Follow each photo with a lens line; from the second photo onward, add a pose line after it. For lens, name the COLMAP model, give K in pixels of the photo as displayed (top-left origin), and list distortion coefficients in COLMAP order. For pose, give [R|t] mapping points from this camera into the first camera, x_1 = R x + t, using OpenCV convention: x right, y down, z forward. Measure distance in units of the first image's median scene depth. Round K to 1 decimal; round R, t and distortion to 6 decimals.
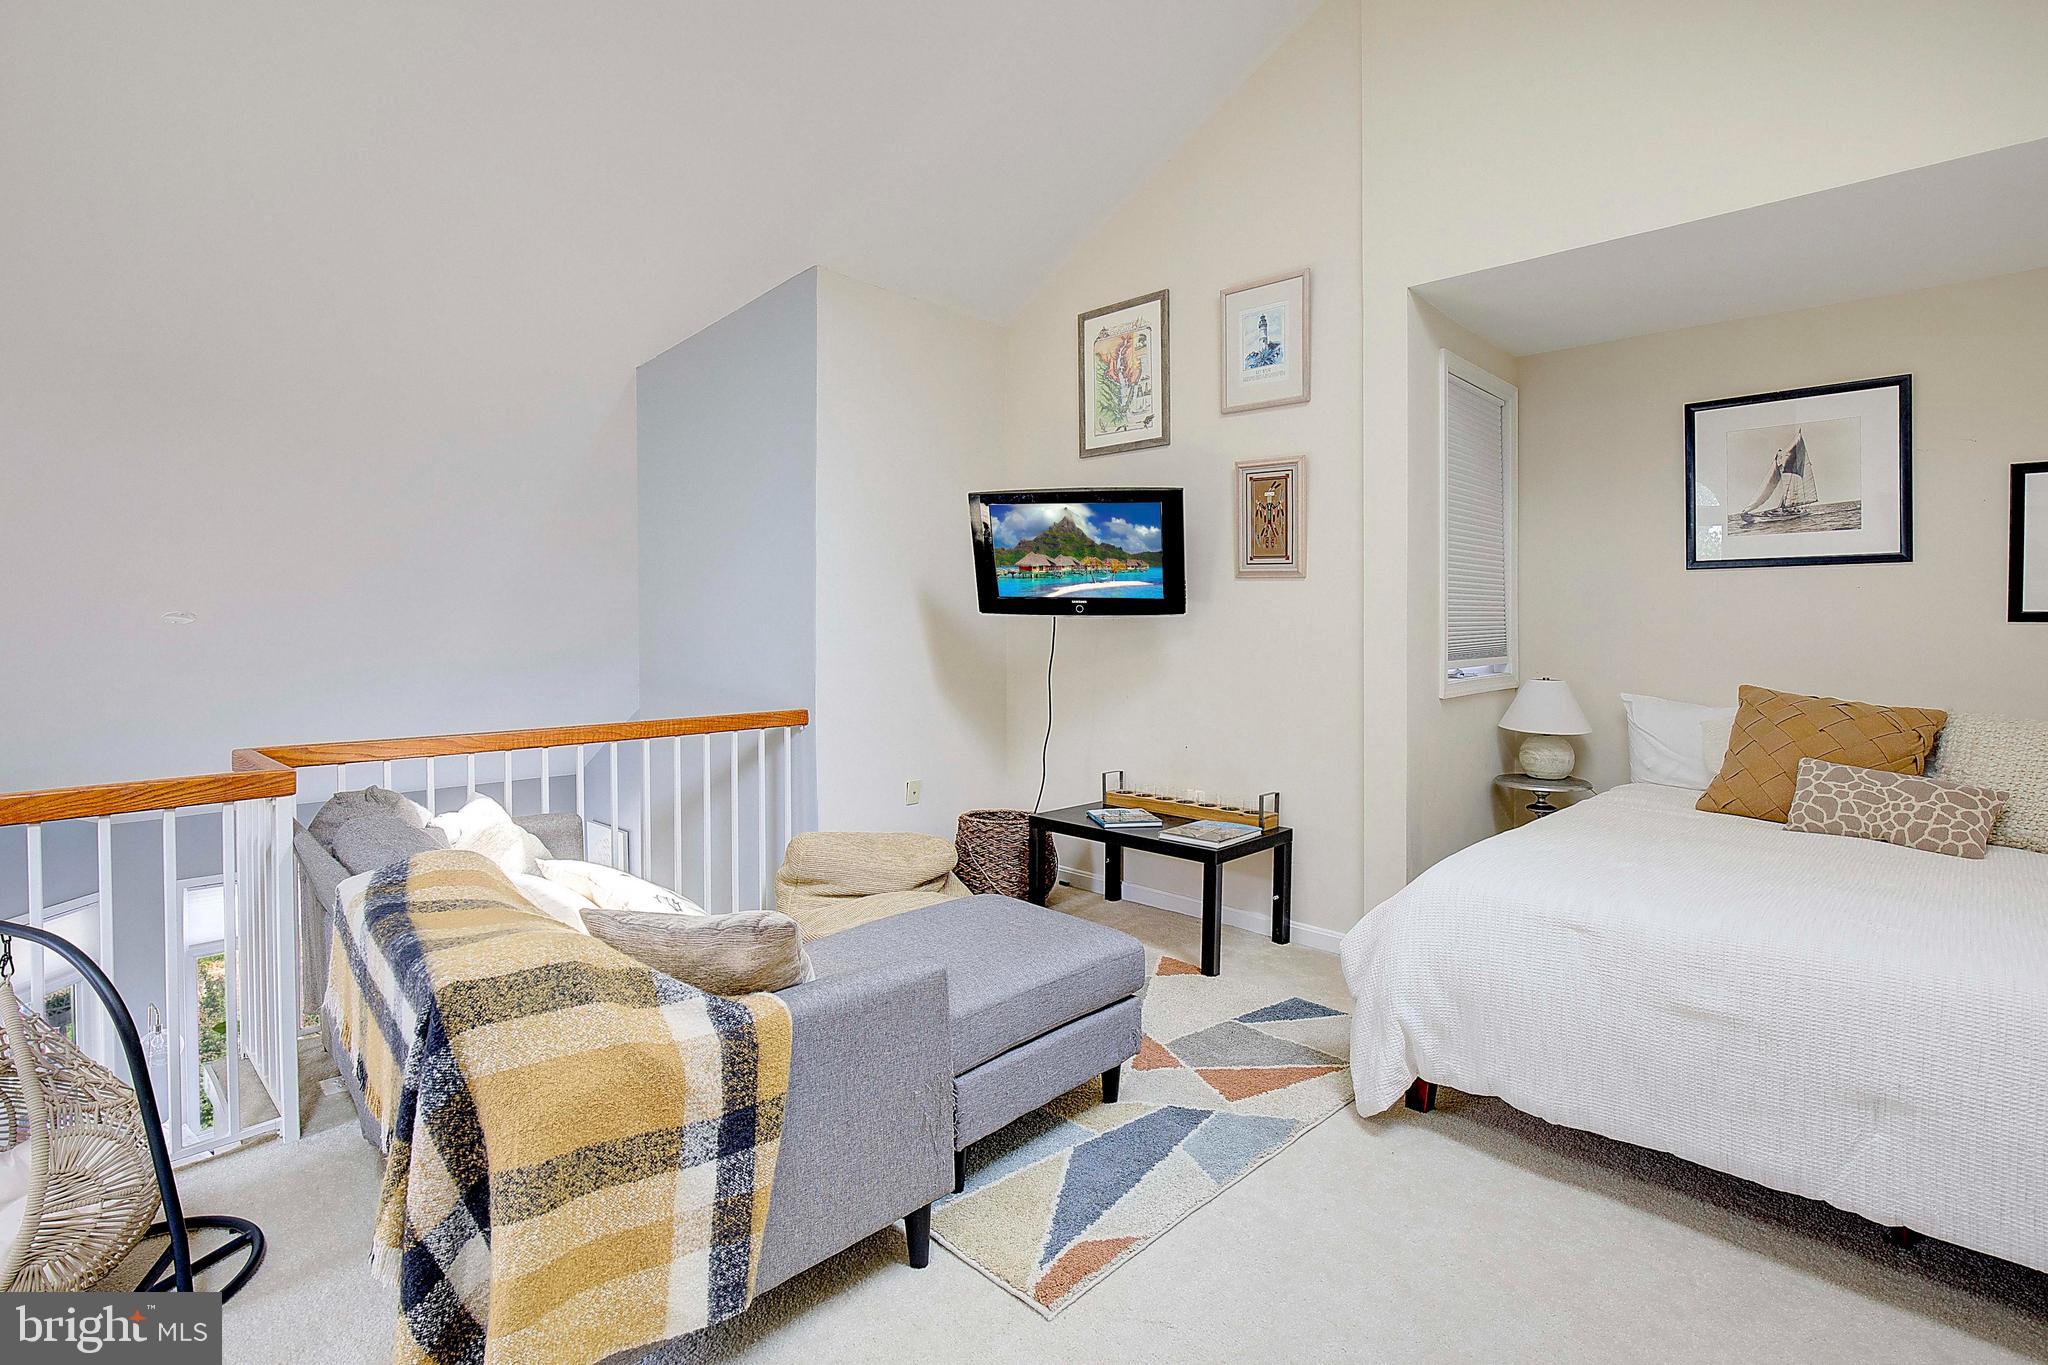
lens RADIAL K [[958.1, 0, 1092.7], [0, 958.1, 640.6], [0, 0, 1]] dist [-0.001544, -0.000117]
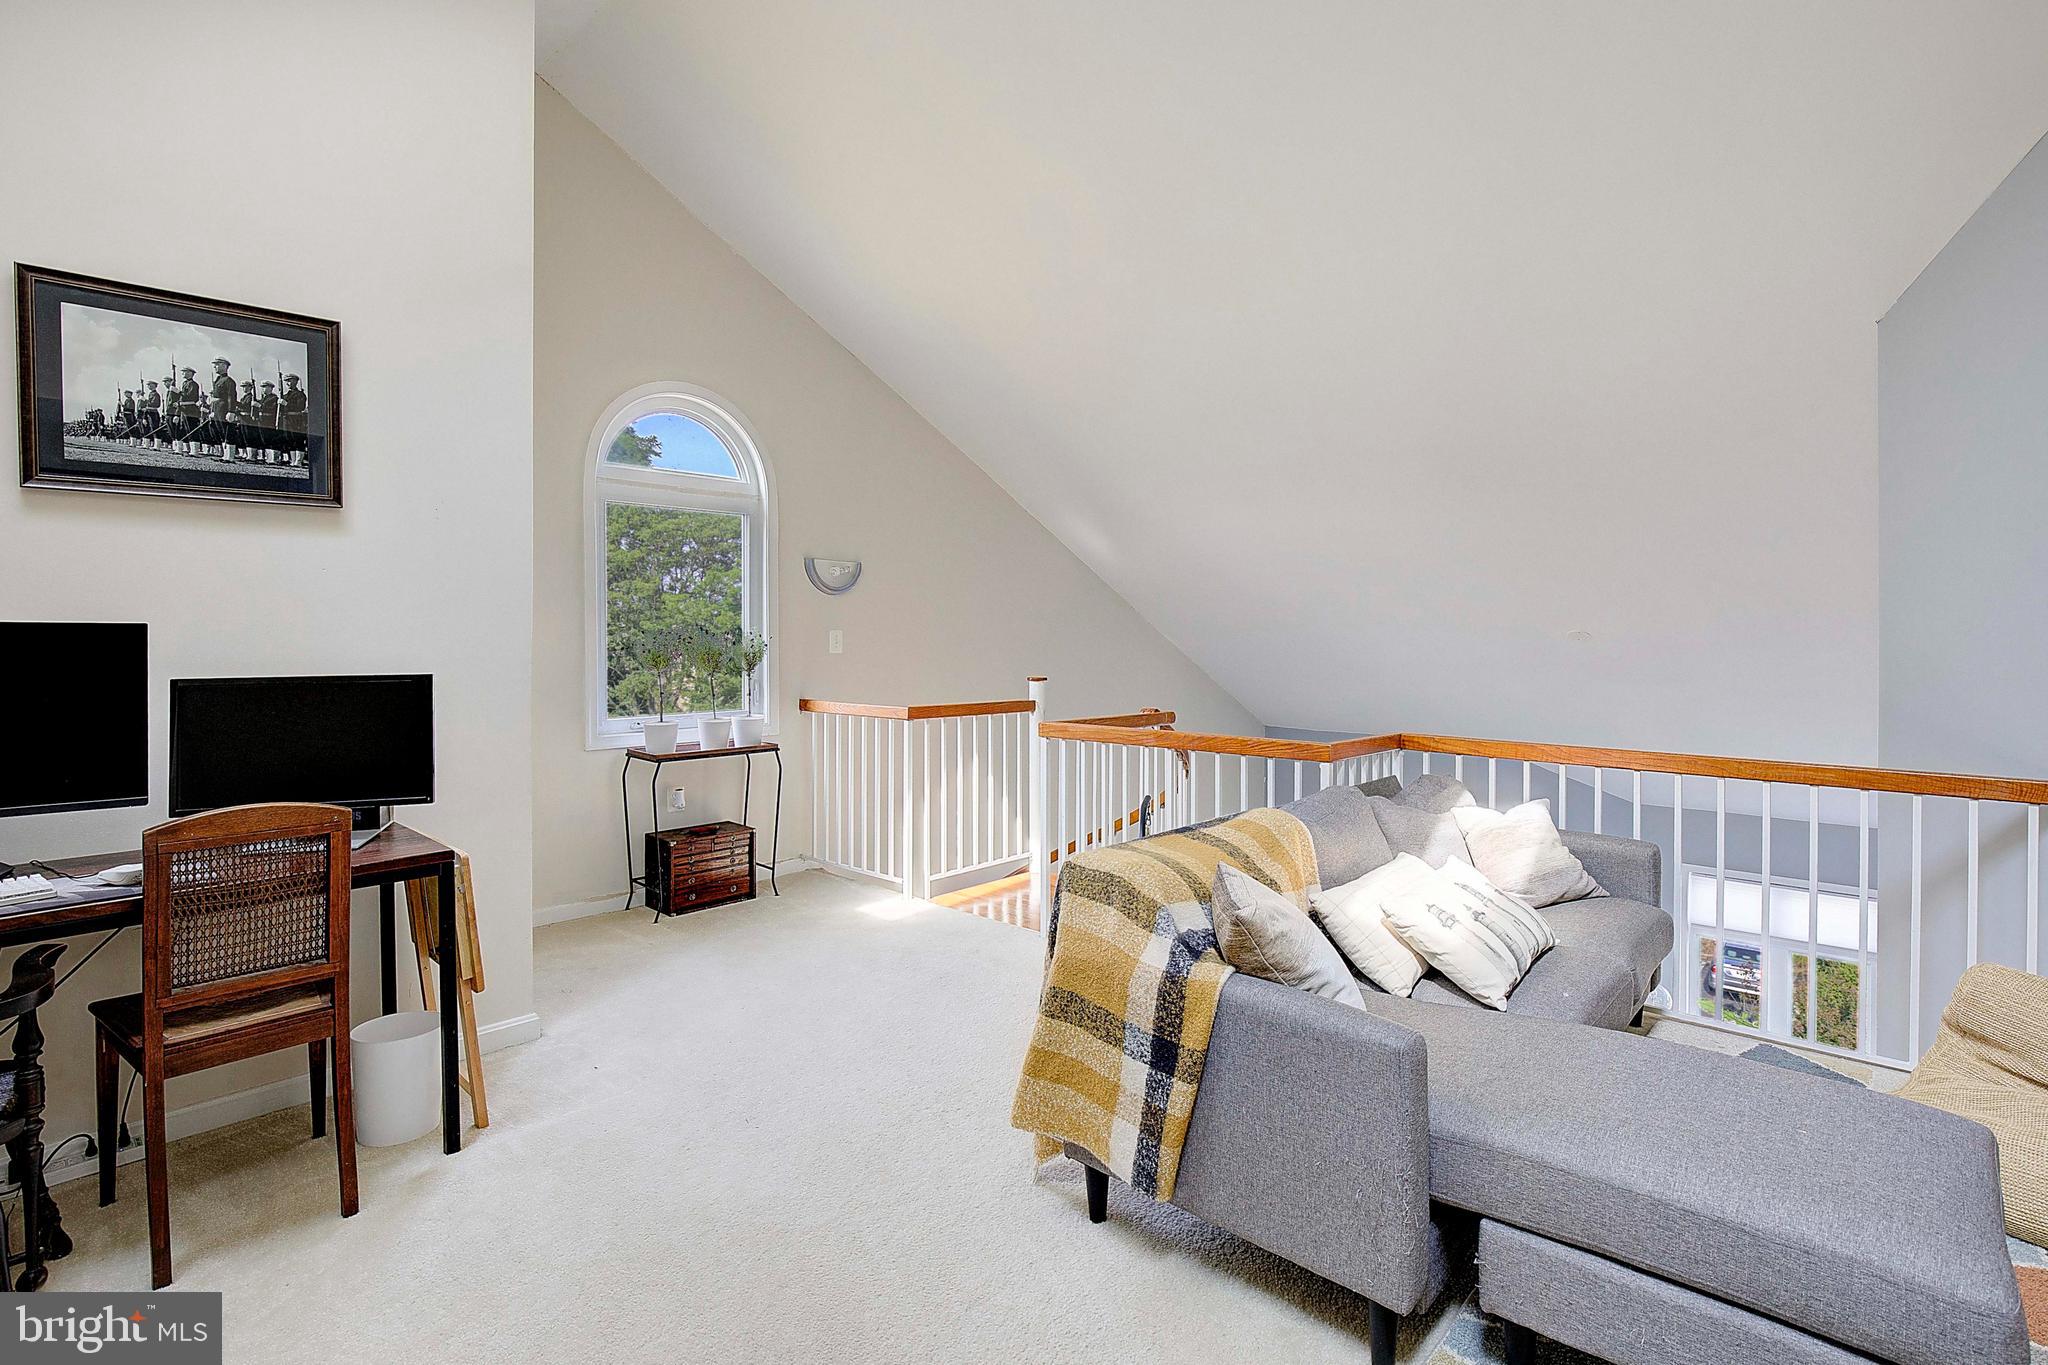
lens RADIAL K [[951.5, 0, 1024.0], [0, 951.5, 682.5], [0, 0, 1]] dist [-0.001877, -0.000048]
pose [[-0.001811, 0.035135, -0.999381, 0.406529], [-0.021054, 0.999160, 0.035166, 0.000572], [0.999777, 0.021105, -0.001070, 0.405309]]
